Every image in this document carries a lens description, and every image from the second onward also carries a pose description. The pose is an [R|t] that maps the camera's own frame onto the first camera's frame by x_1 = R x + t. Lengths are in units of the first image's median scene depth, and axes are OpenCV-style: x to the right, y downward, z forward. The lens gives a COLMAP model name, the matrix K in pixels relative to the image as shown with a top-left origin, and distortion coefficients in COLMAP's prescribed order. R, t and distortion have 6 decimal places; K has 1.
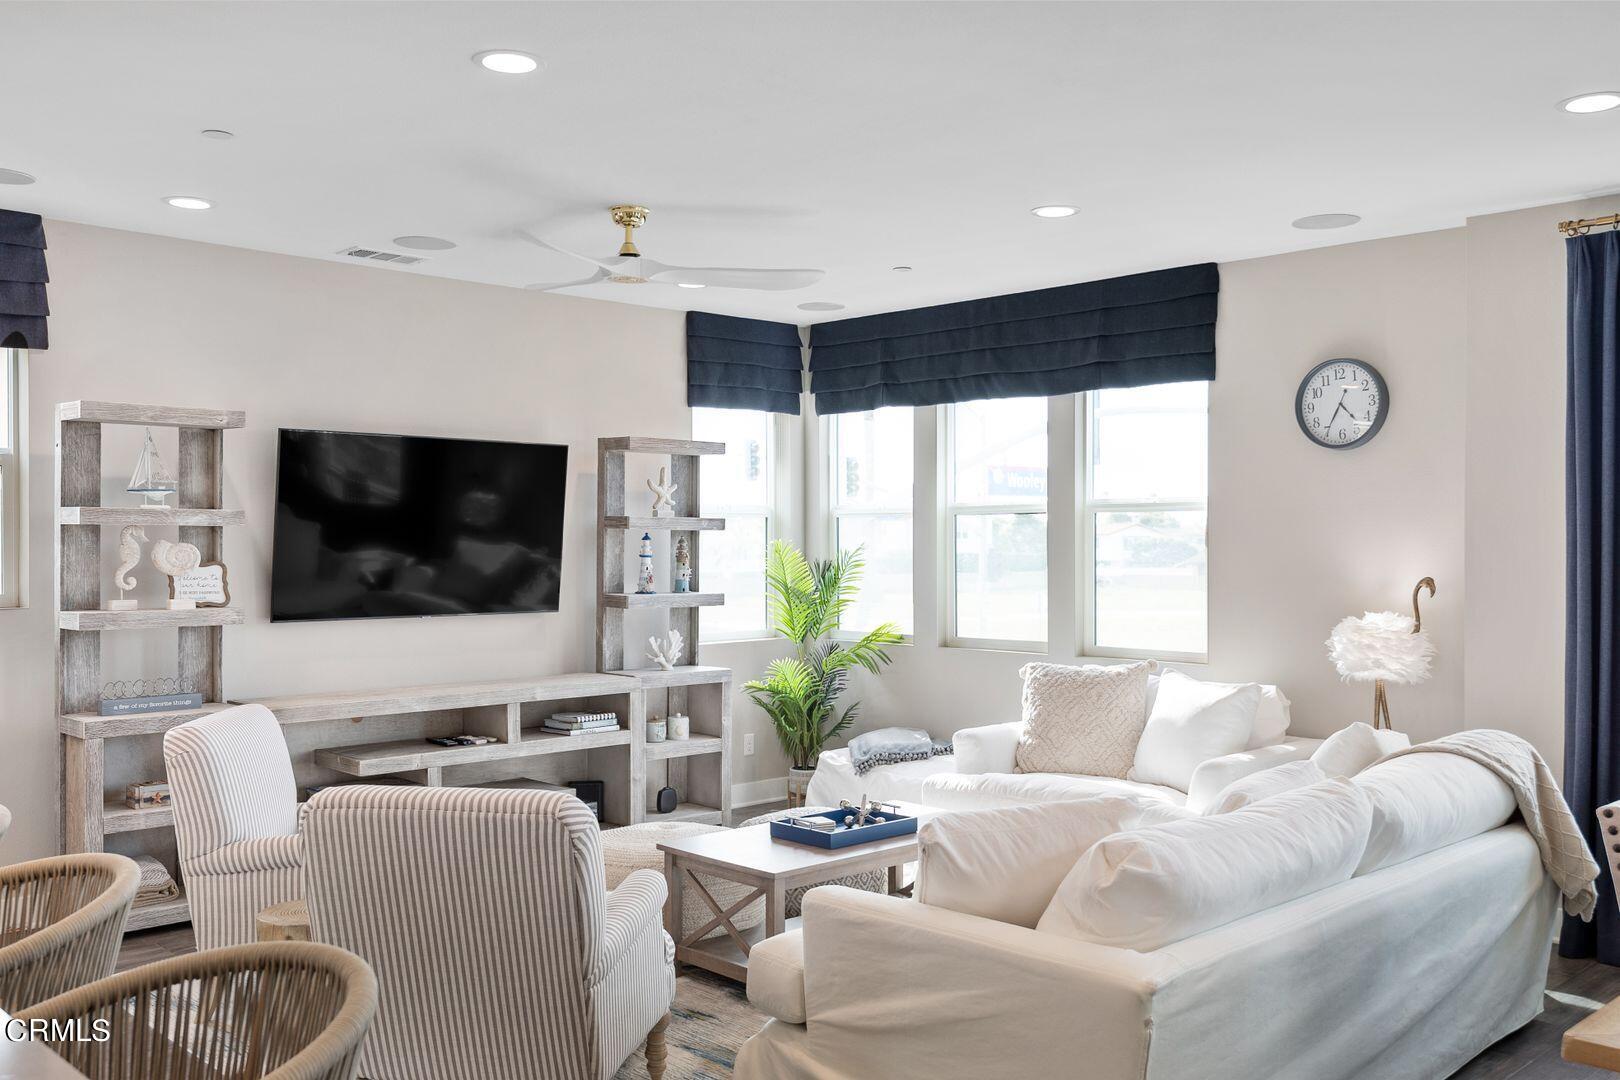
lens RADIAL K [[1436.7, 0, 810.0], [0, 1436.7, 540.0], [0, 0, 1]] dist [-0.002818, 0.008519]
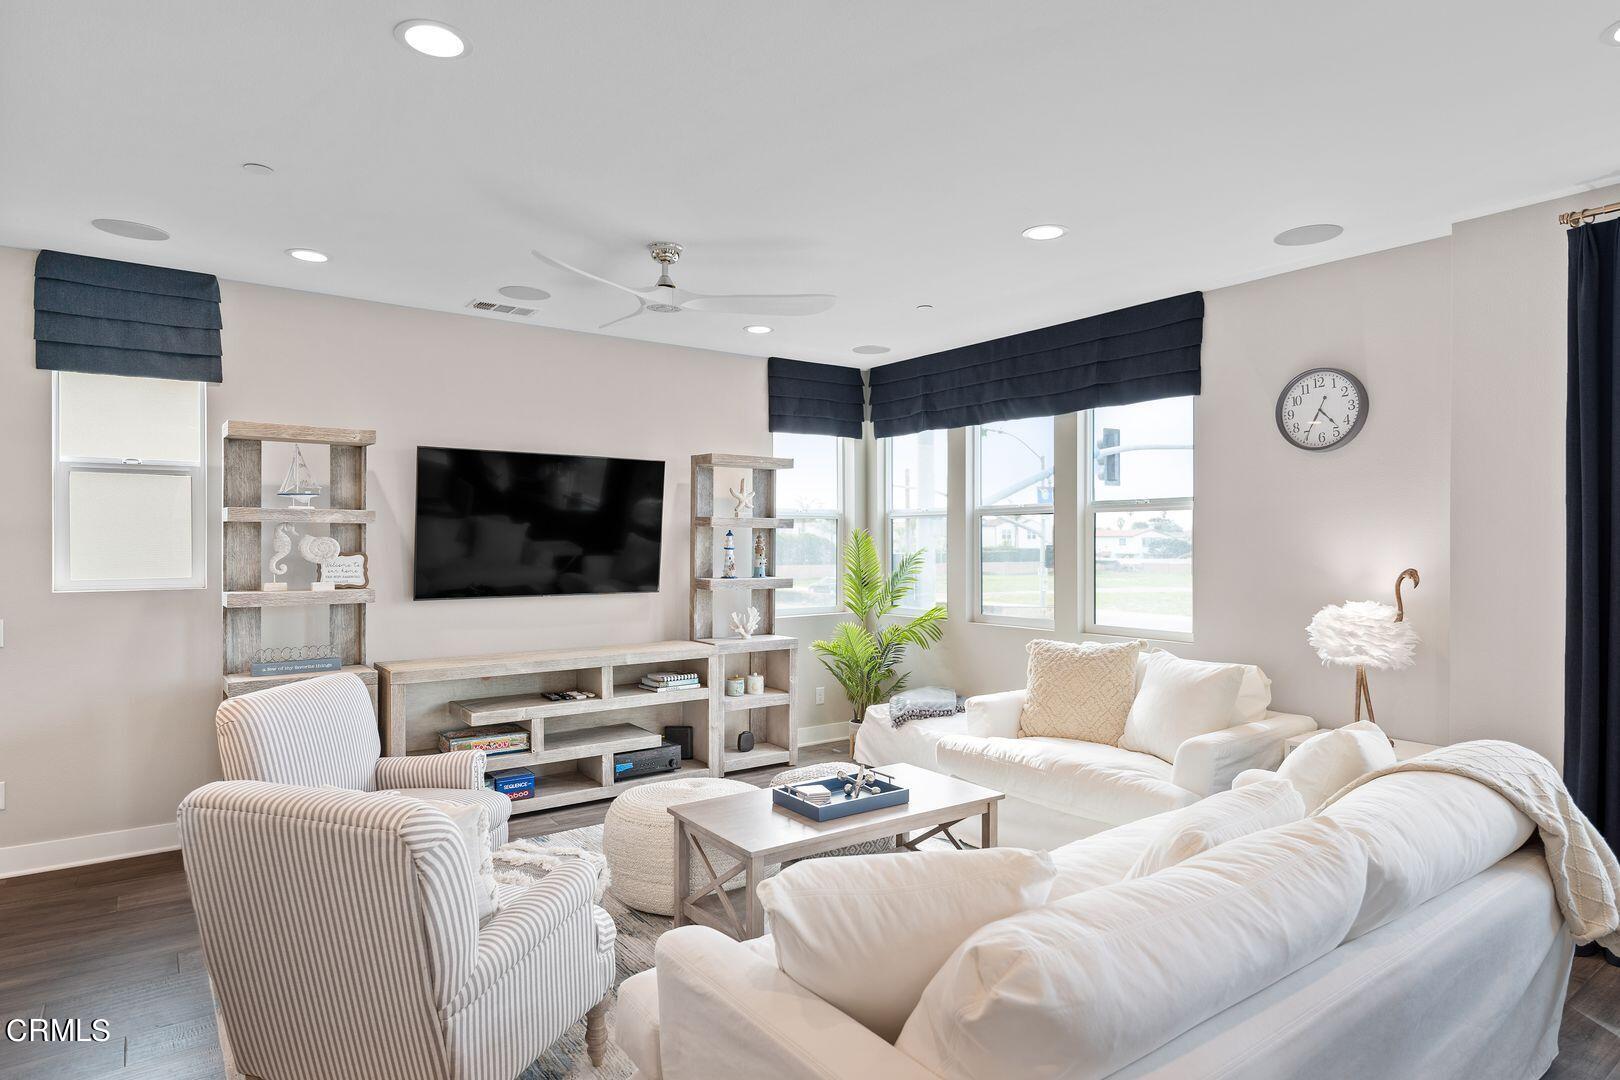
lens RADIAL K [[904.9, 0, 810.0], [0, 904.9, 540.0], [0, 0, 1]] dist [0.000988, -0.001364]
pose [[0.990502, -0.000049, -0.137496, 0.070885], [0.000050, 1.000000, 0.000003, 0.003996], [0.137496, -0.000010, 0.990502, 0.235489]]
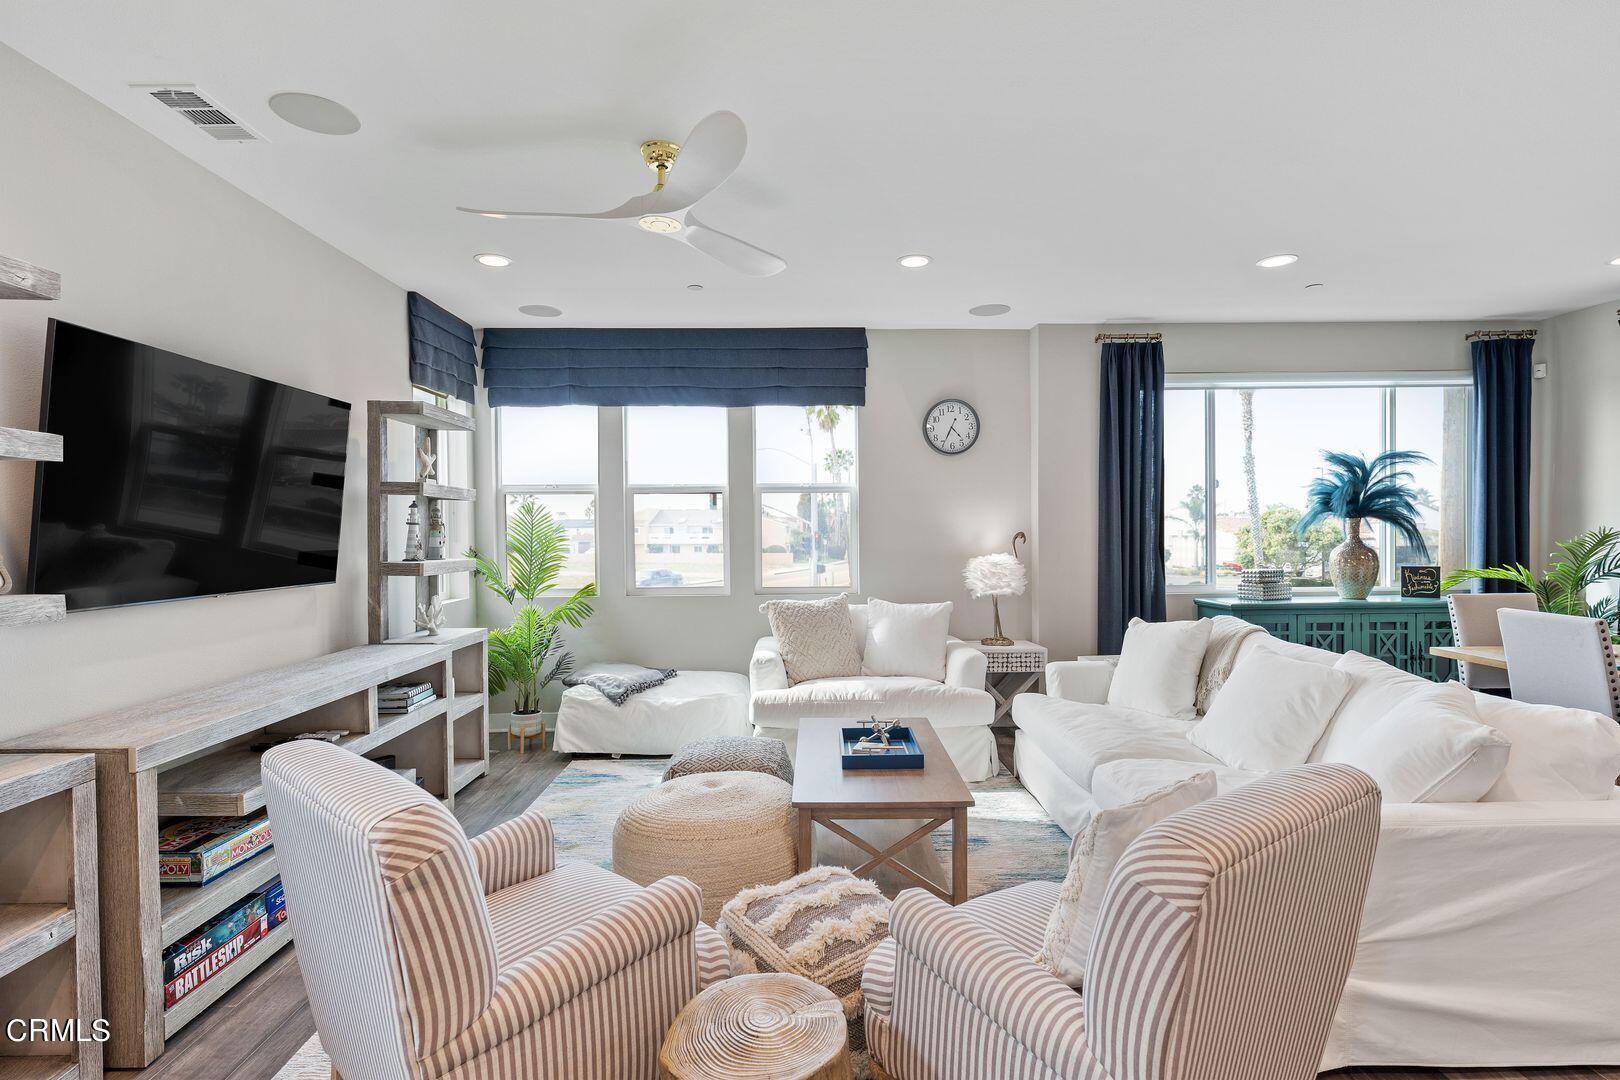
lens RADIAL K [[797.3, 0, 810.0], [0, 797.3, 540.0], [0, 0, 1]] dist [0.040991, 0.000279]
pose [[0.692560, -0.015292, 0.721198, -0.354287], [0.004587, 0.999848, 0.016797, 0.015283], [-0.721346, -0.008325, 0.692525, 0.436954]]
